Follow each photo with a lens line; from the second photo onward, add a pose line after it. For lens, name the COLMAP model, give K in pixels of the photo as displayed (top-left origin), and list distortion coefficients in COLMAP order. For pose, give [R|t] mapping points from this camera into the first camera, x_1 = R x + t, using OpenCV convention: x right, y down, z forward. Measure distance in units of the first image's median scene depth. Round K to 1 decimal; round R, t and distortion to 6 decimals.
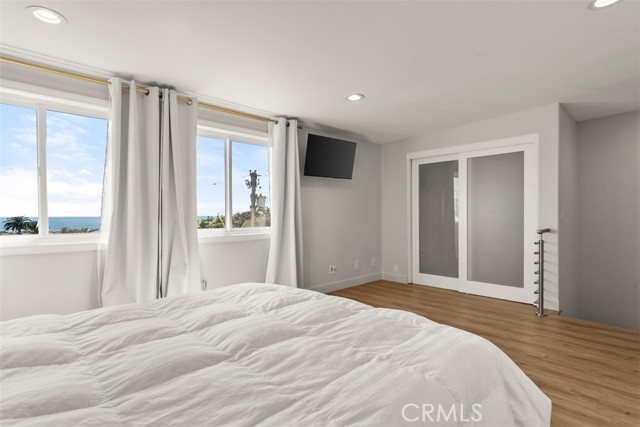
lens RADIAL K [[322.2, 0, 320.2], [0, 322.2, 214.7], [0, 0, 1]] dist [-0.003170, -0.000552]
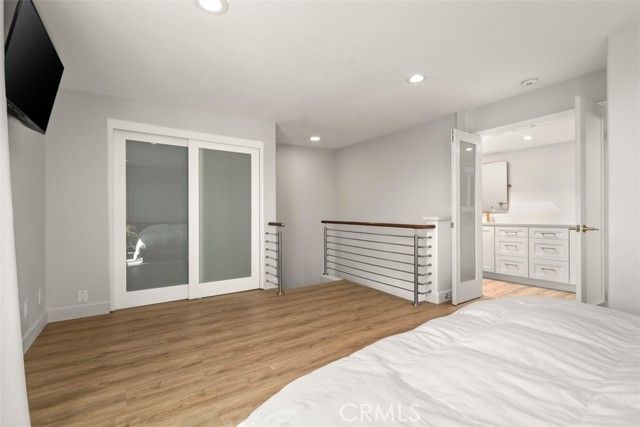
lens RADIAL K [[282.1, 0, 322.3], [0, 282.1, 210.3], [0, 0, 1]] dist [0.001386, 0.000206]
pose [[0.162917, 0.015830, 0.986513, -0.267077], [-0.000269, 0.999872, -0.016000, 0.012531], [-0.986640, 0.002341, 0.162901, 0.533153]]
